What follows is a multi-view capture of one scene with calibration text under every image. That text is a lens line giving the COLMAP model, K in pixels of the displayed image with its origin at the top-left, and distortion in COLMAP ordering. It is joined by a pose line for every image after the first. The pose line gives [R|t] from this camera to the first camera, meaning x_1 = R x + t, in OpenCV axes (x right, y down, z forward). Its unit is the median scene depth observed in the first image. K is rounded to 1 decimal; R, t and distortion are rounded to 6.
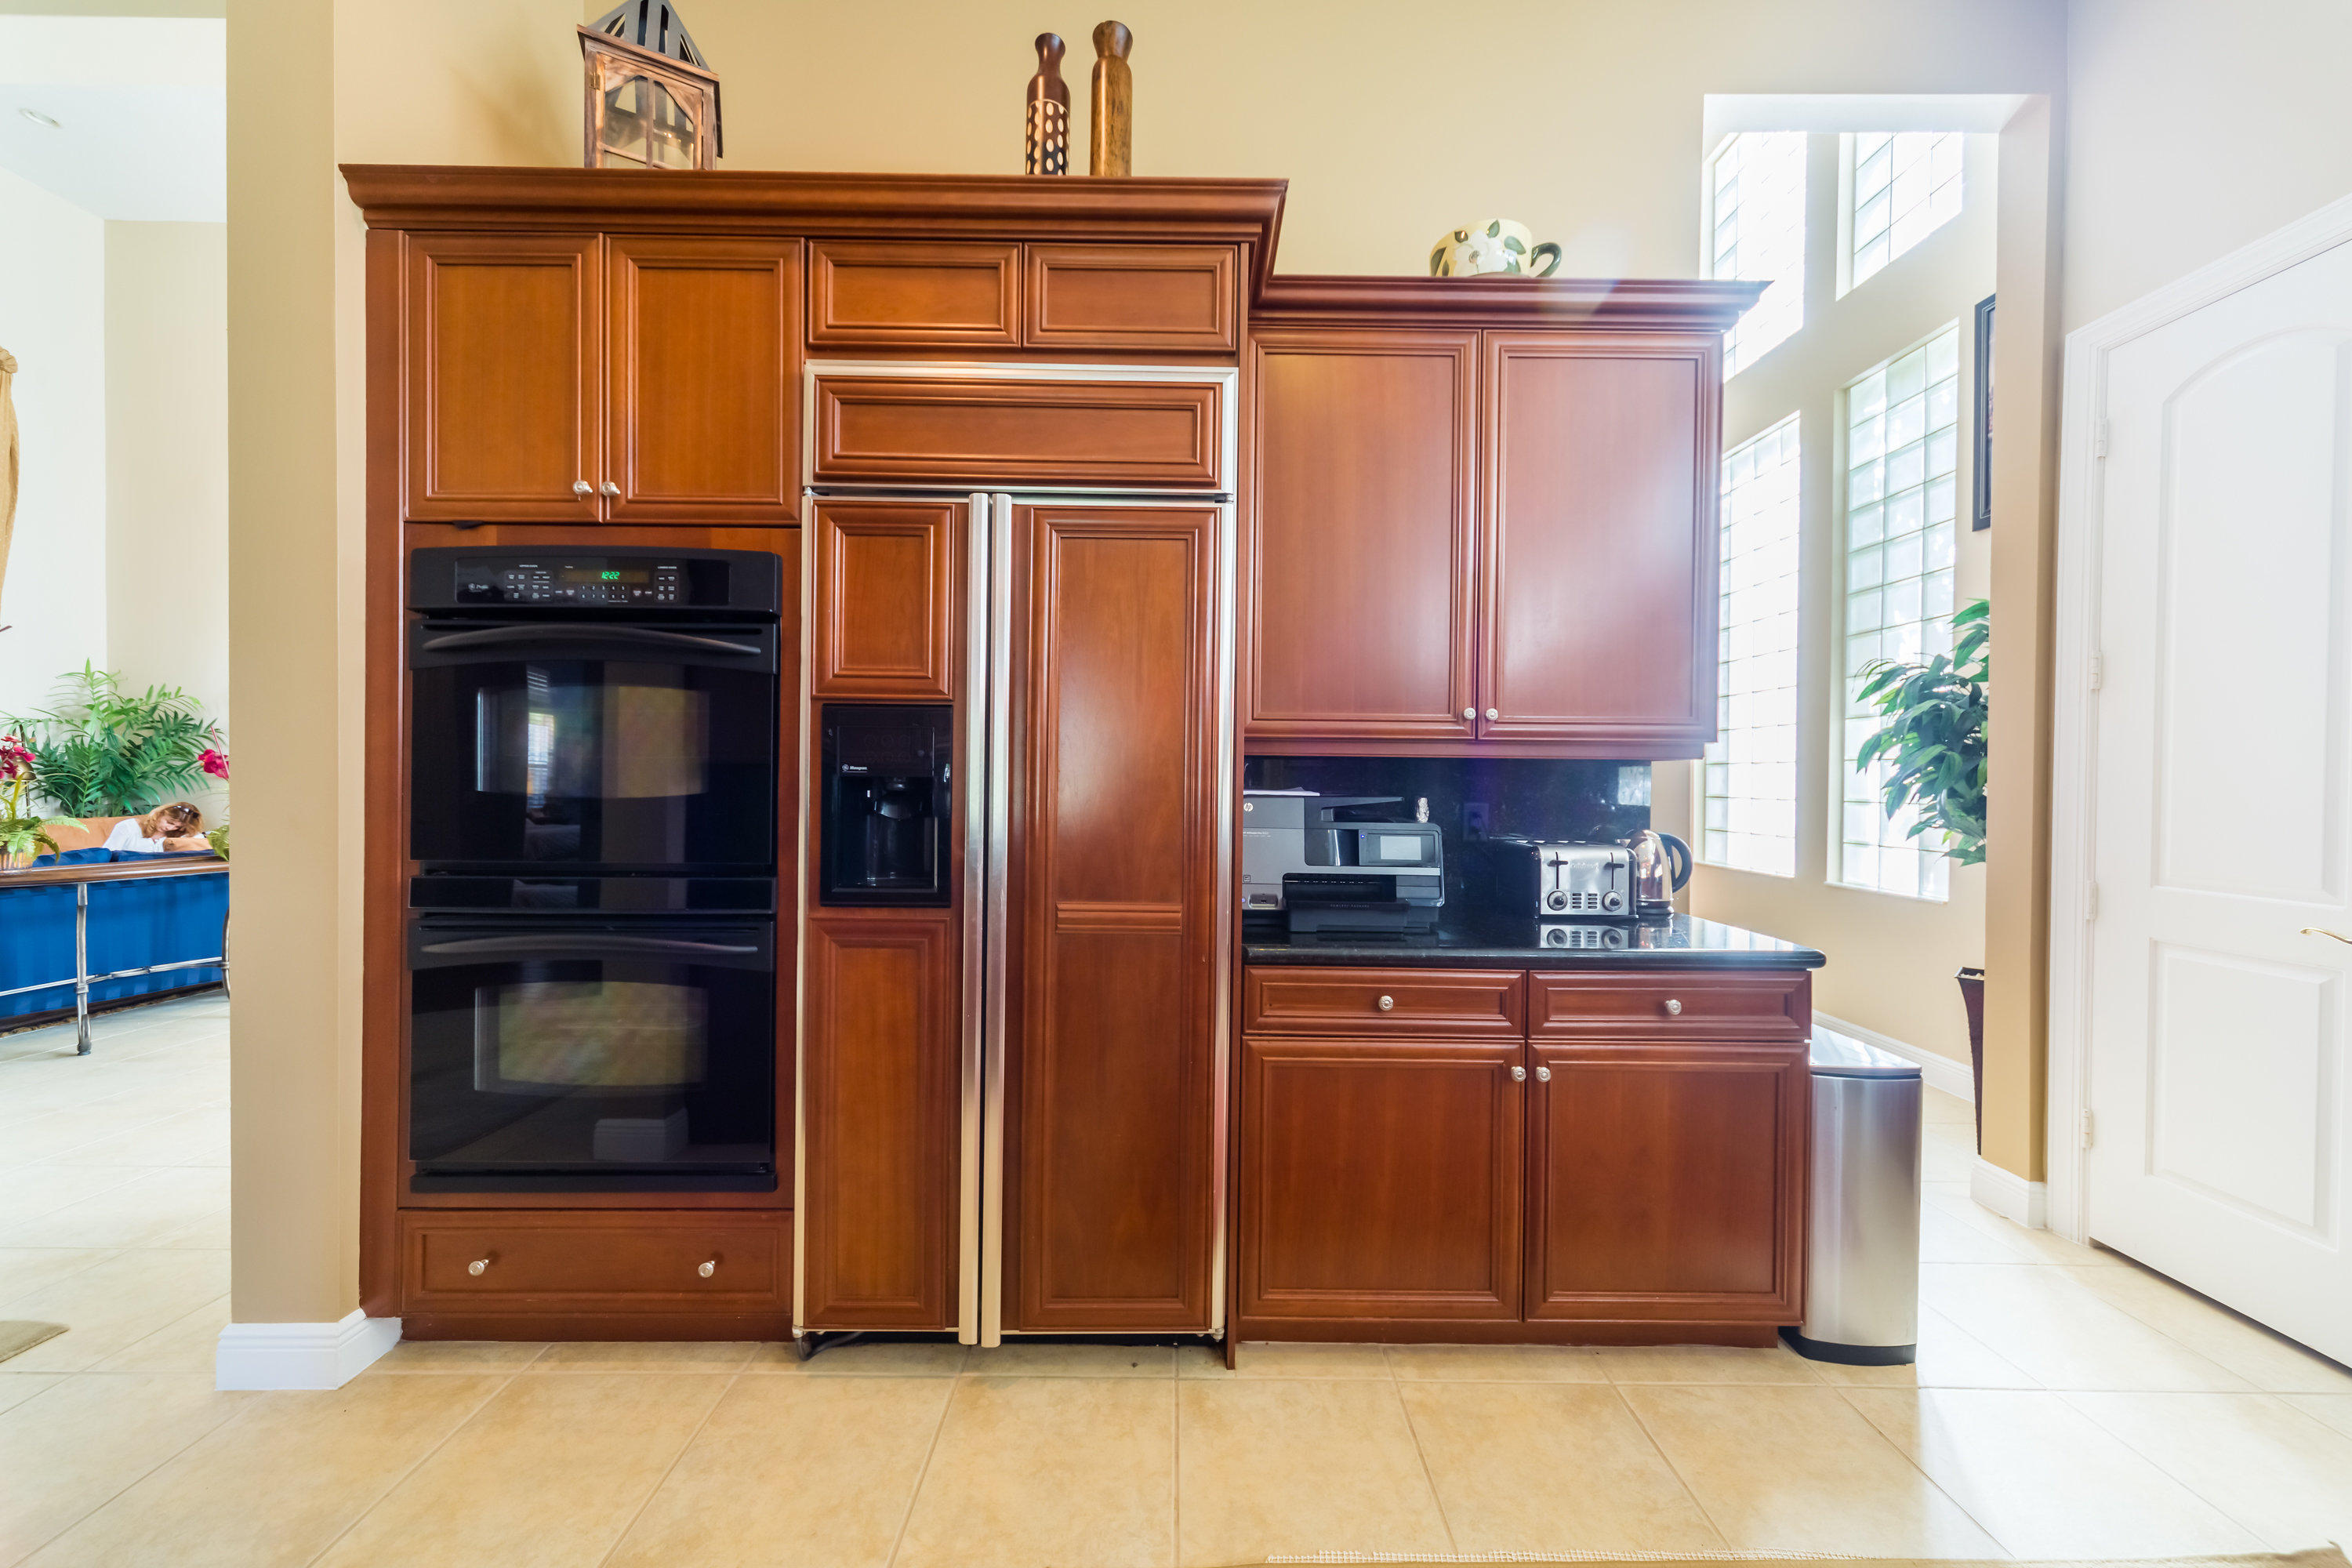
lens RADIAL K [[822.3, 0, 1136.7], [0, 822.3, 783.4], [0, 0, 1]] dist [0.004088, -0.001163]
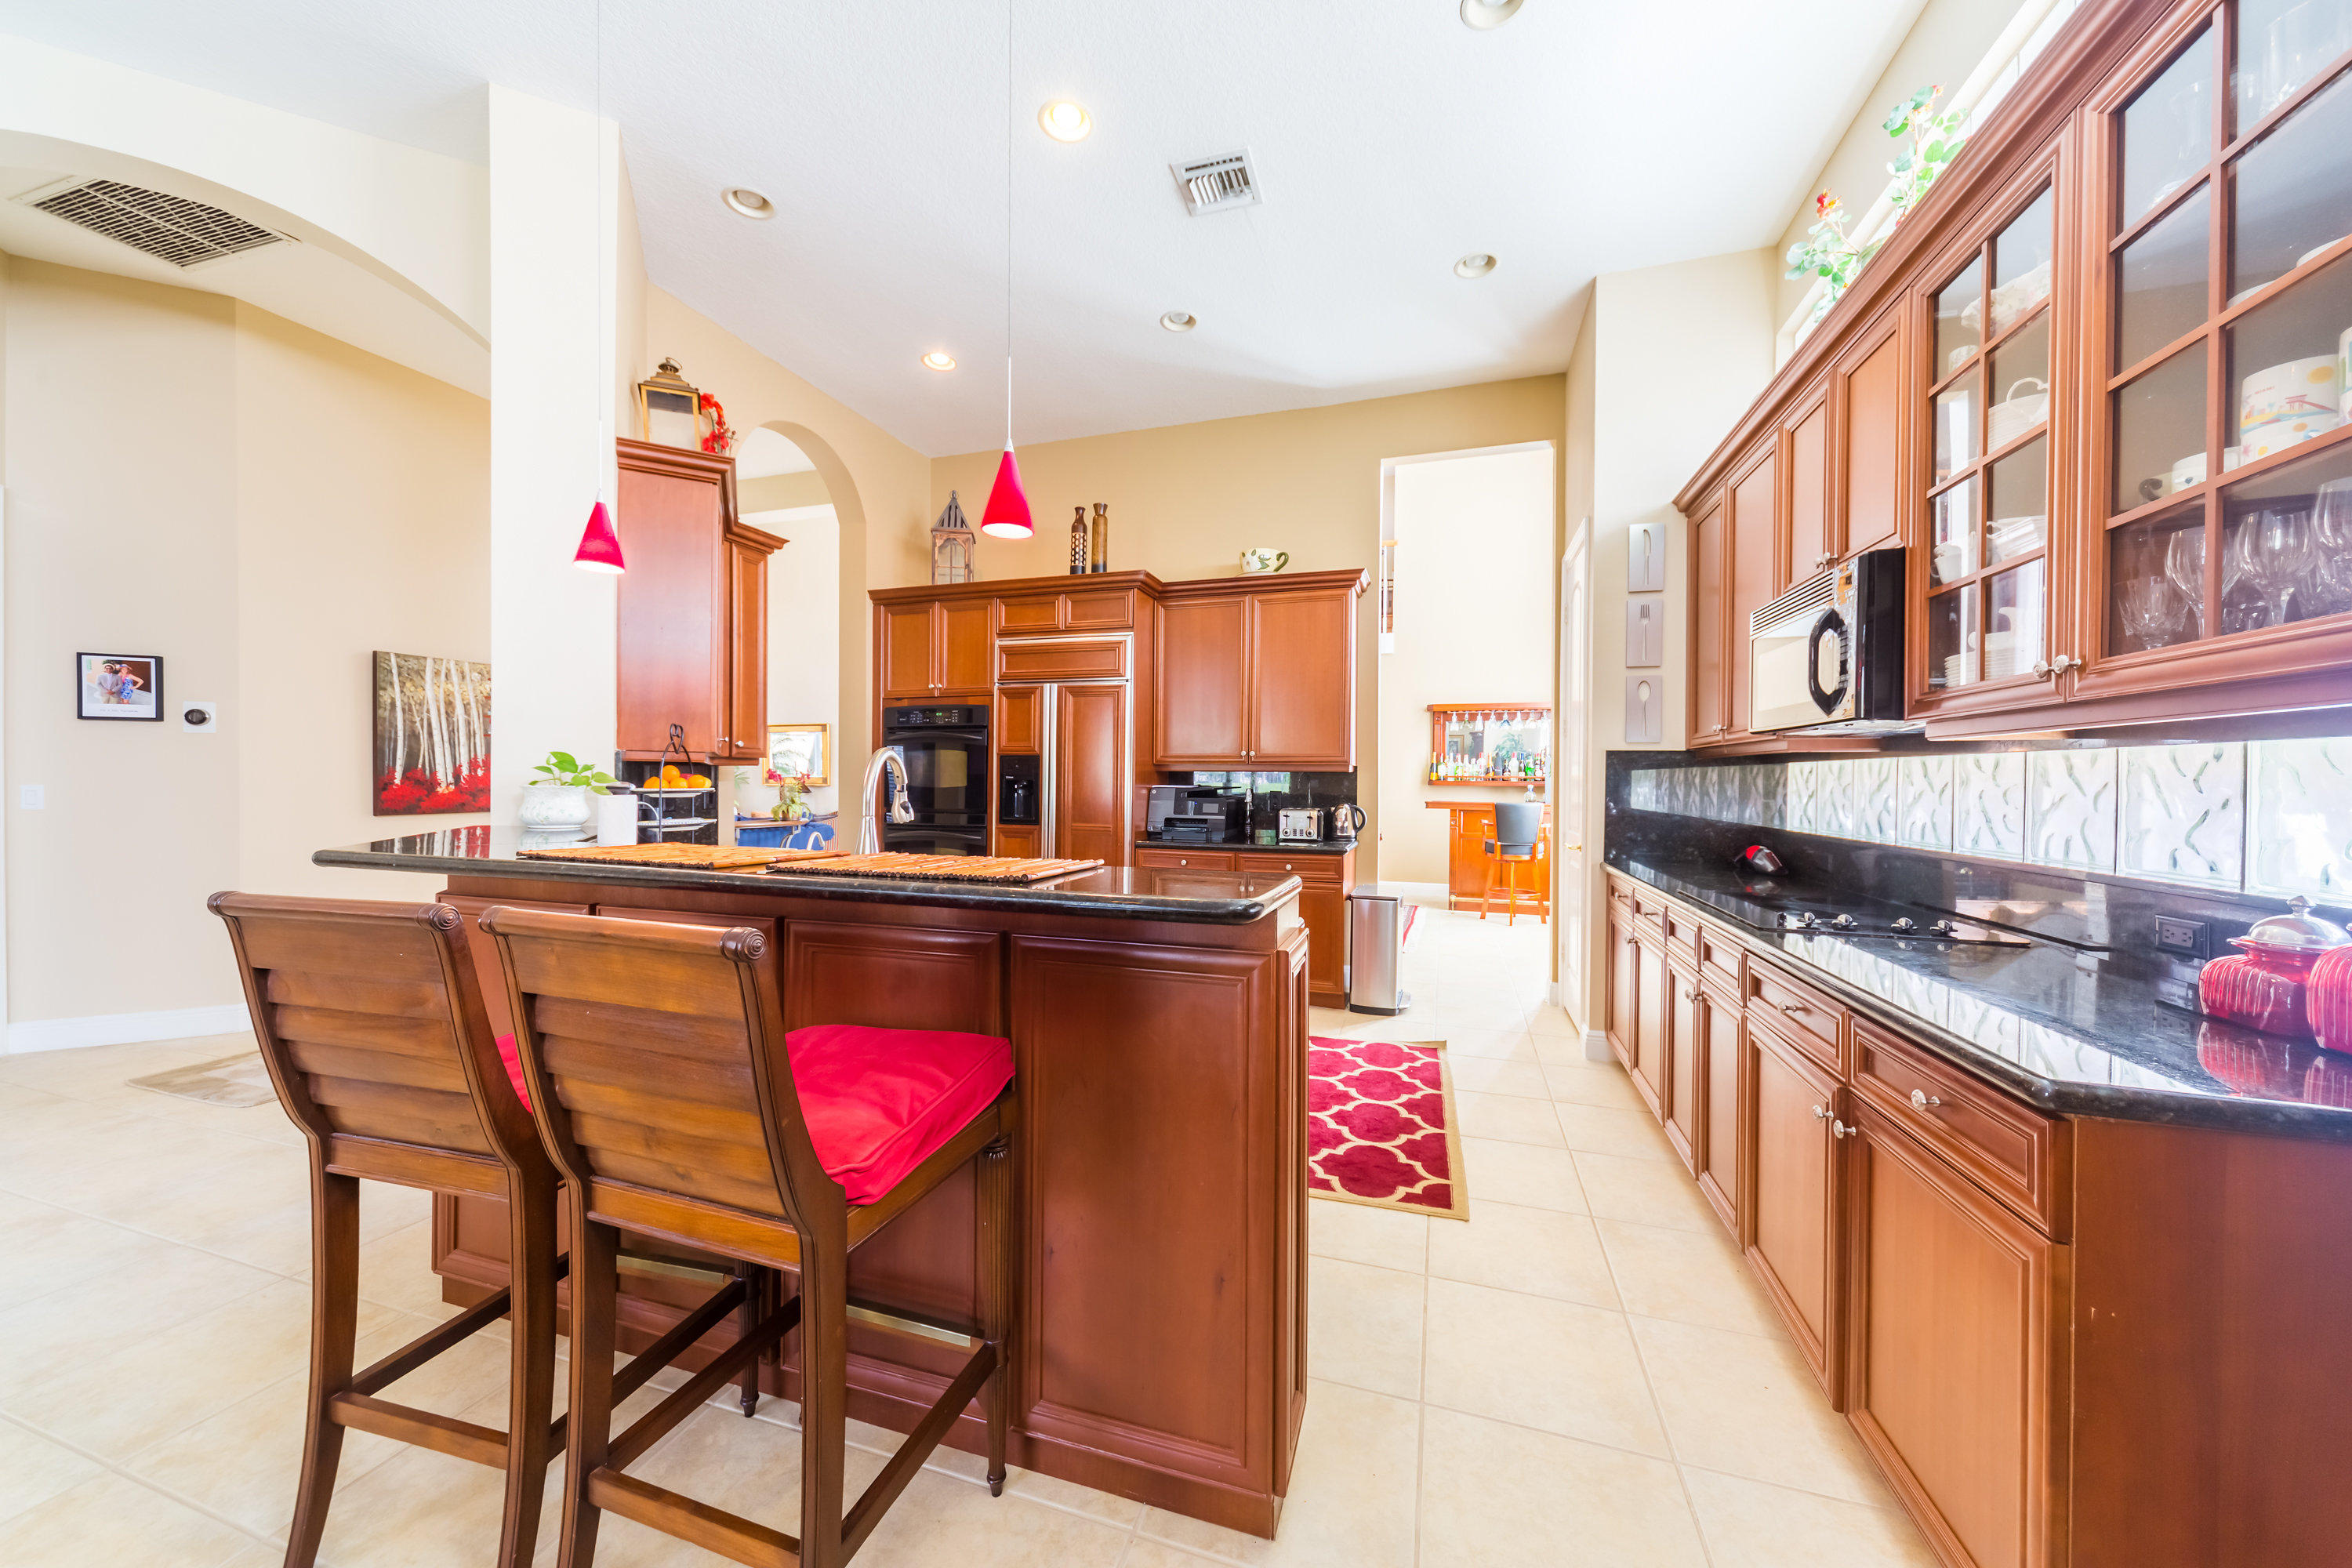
lens RADIAL K [[822.3, 0, 1161.0], [0, 822.3, 782.6], [0, 0, 1]] dist [0.004088, -0.001163]
pose [[0.944650, -0.001948, -0.328073, 1.117063], [0.000337, 0.999988, -0.004969, 0.014955], [0.328079, 0.004583, 0.944639, -1.579929]]
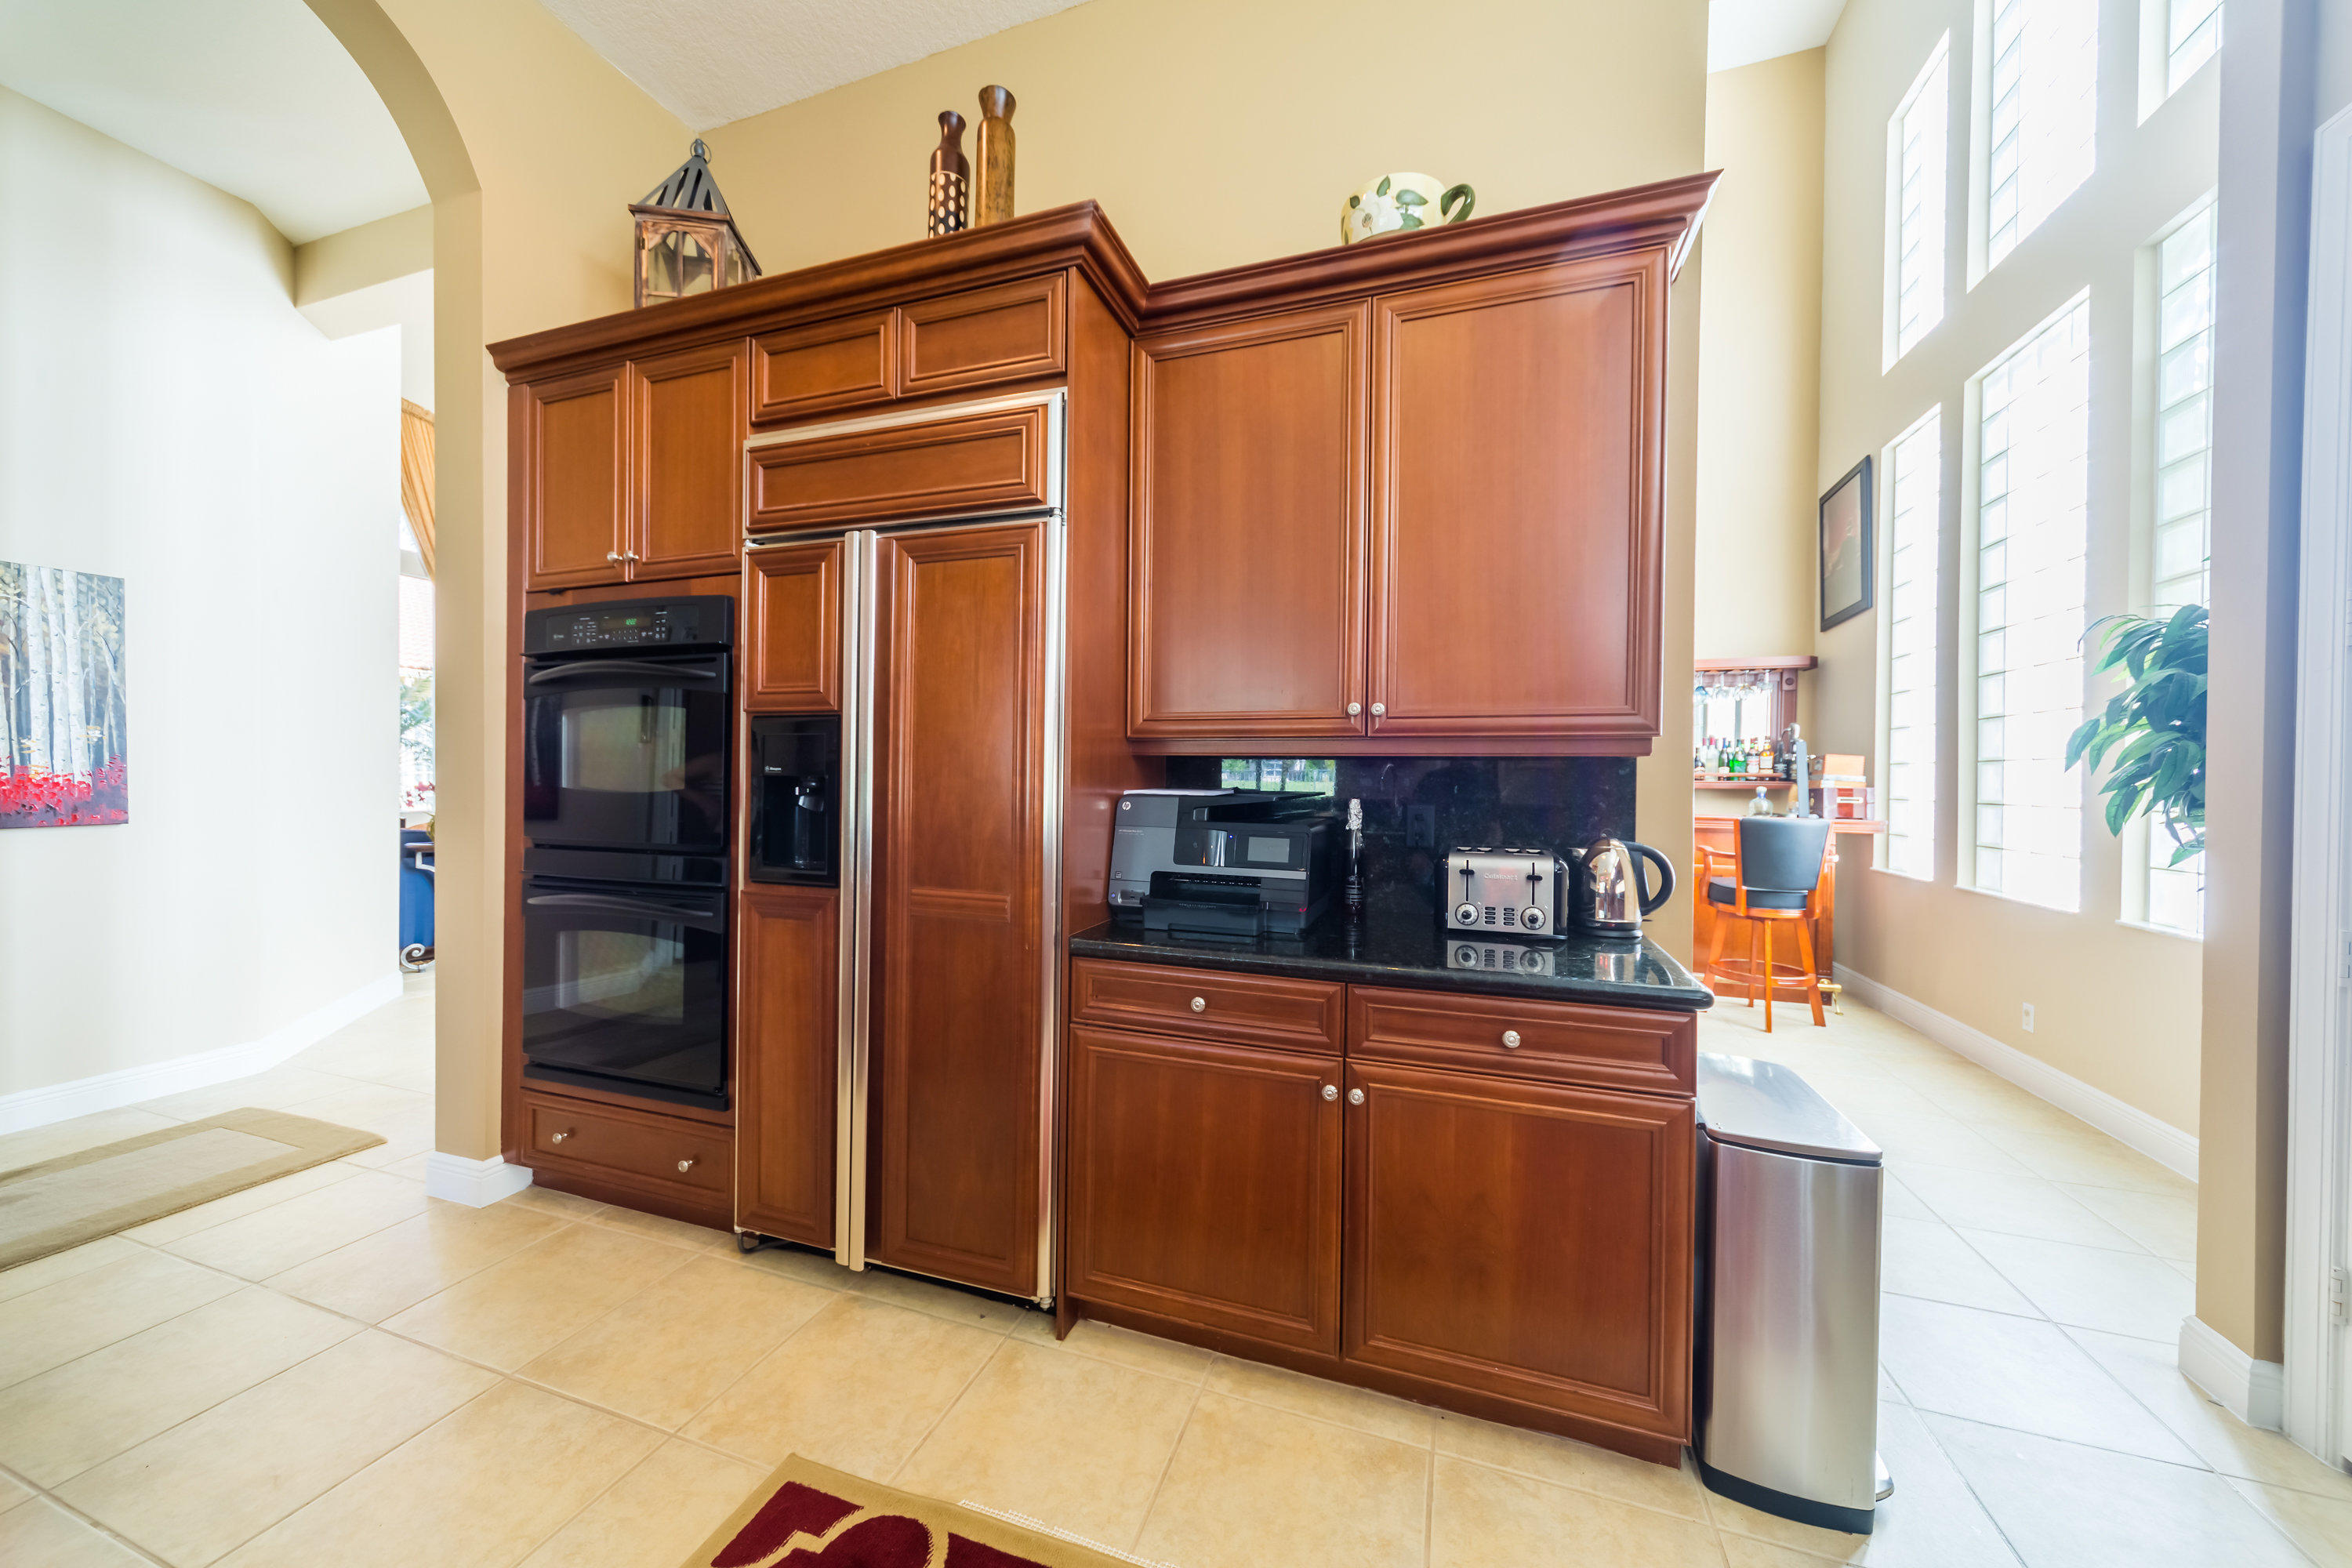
lens RADIAL K [[822.3, 0, 1183.9], [0, 822.3, 783.3], [0, 0, 1]] dist [0.004088, -0.001163]
pose [[0.943444, 0.002283, -0.331523, 0.612183], [-0.003004, 0.999994, -0.001664, 0.002533], [0.331517, 0.002566, 0.943446, 0.059925]]
